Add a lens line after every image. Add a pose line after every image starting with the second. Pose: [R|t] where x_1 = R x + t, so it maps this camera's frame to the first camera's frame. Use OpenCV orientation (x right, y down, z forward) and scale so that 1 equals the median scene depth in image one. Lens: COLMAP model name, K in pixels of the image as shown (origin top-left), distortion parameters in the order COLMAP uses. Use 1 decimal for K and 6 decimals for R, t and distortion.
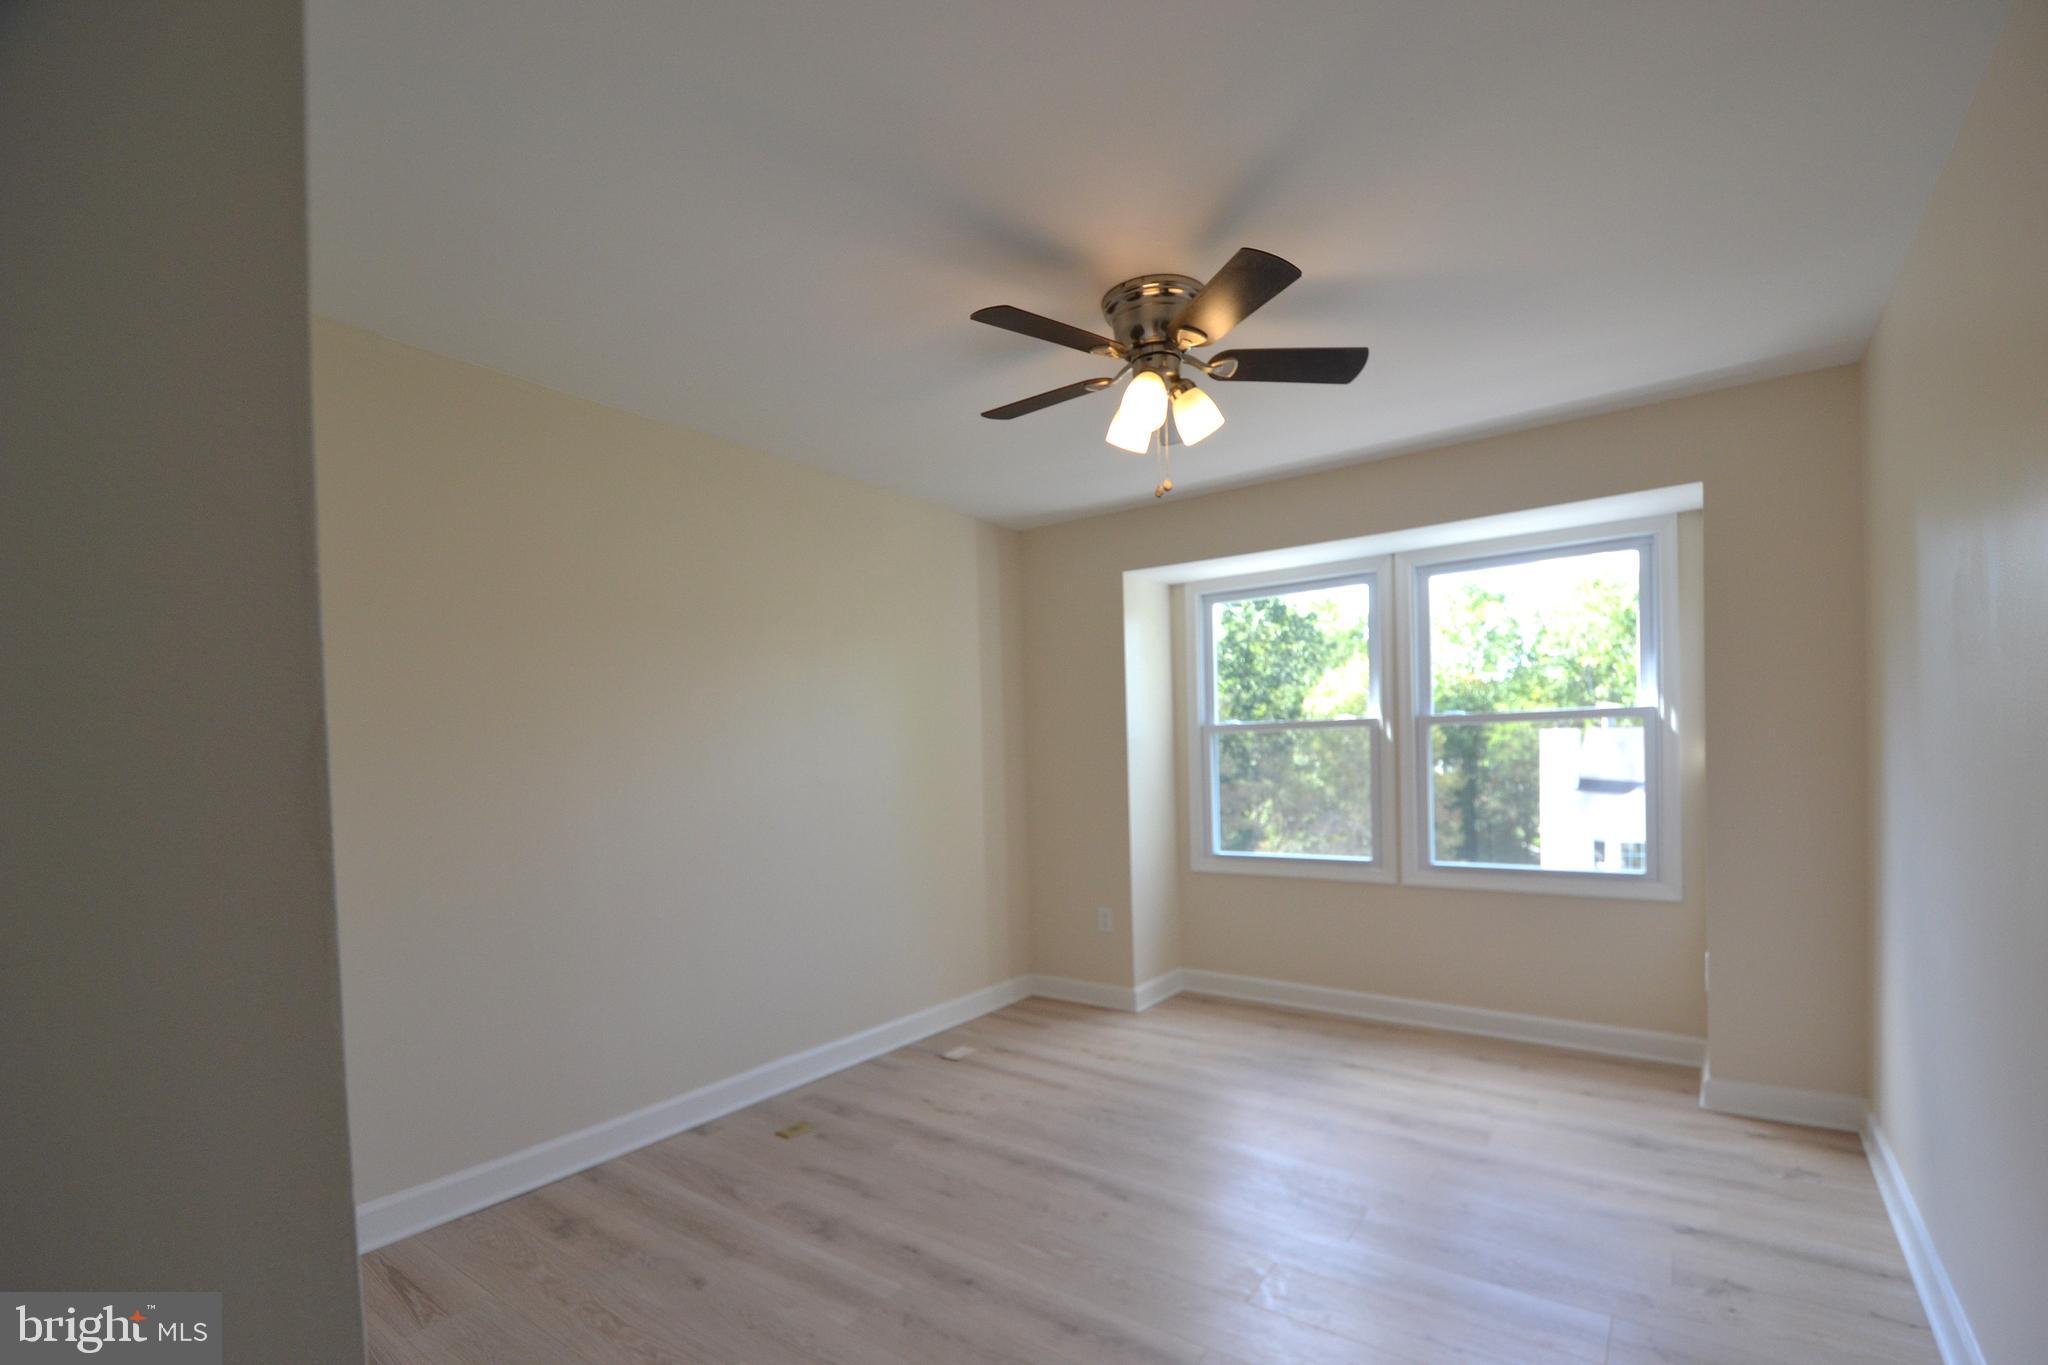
lens RADIAL K [[905.9, 0, 1023.6], [0, 905.9, 759.3], [0, 0, 1]] dist [0.056399, -0.055156]
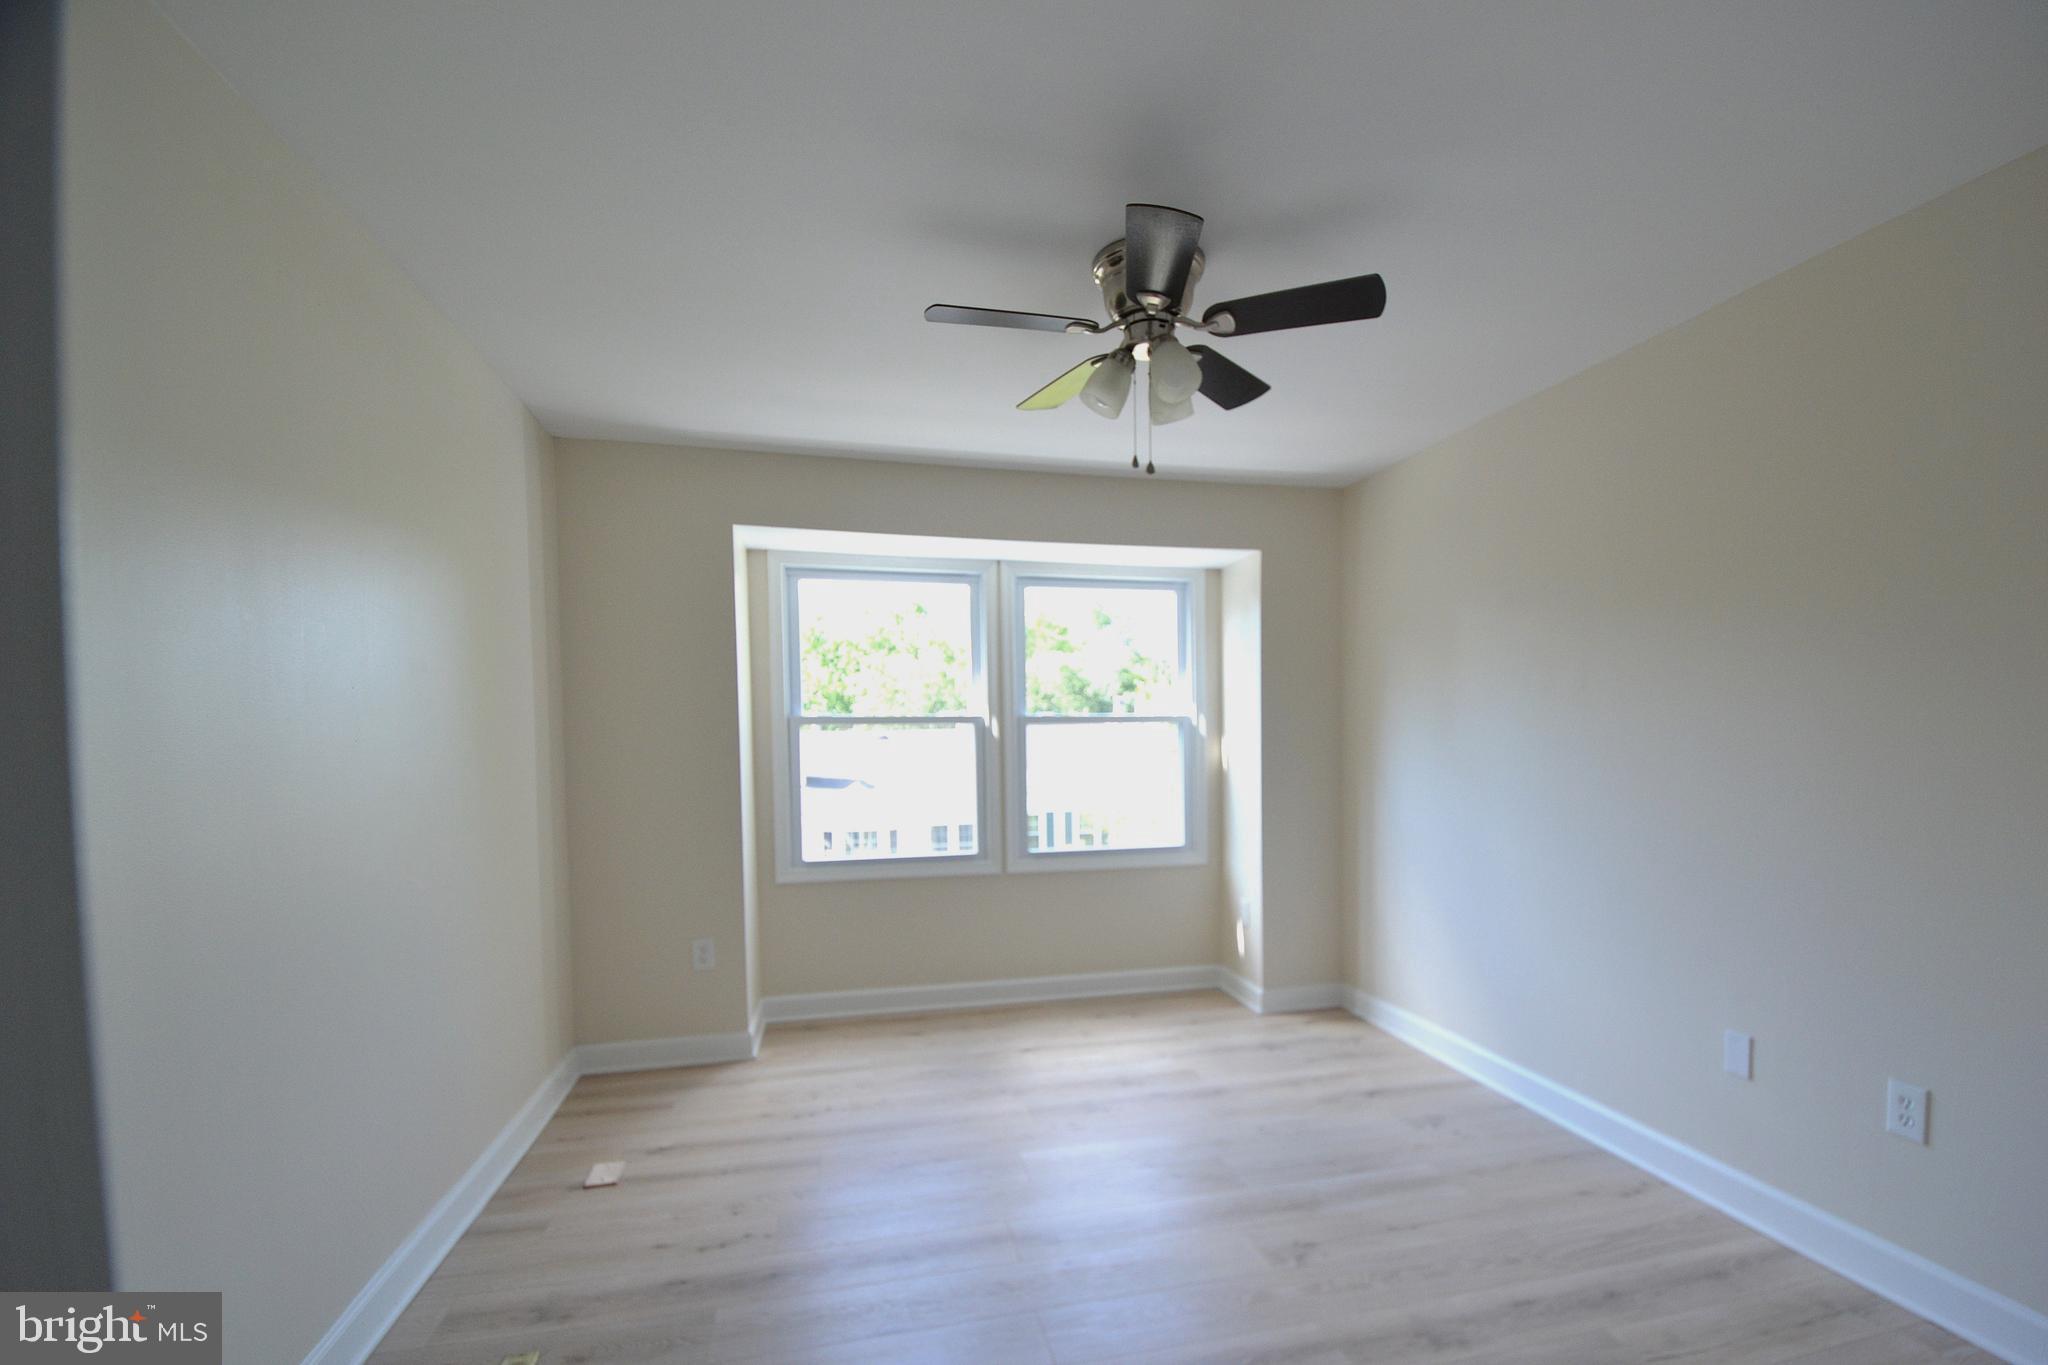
lens RADIAL K [[928.2, 0, 1032.5], [0, 928.2, 761.2], [0, 0, 1]] dist [0.000041, -0.000202]
pose [[0.636579, 0.001857, 0.771210, -0.394939], [-0.002470, 0.999997, -0.000368, 0.006890], [-0.771208, -0.001671, 0.636581, 0.286157]]
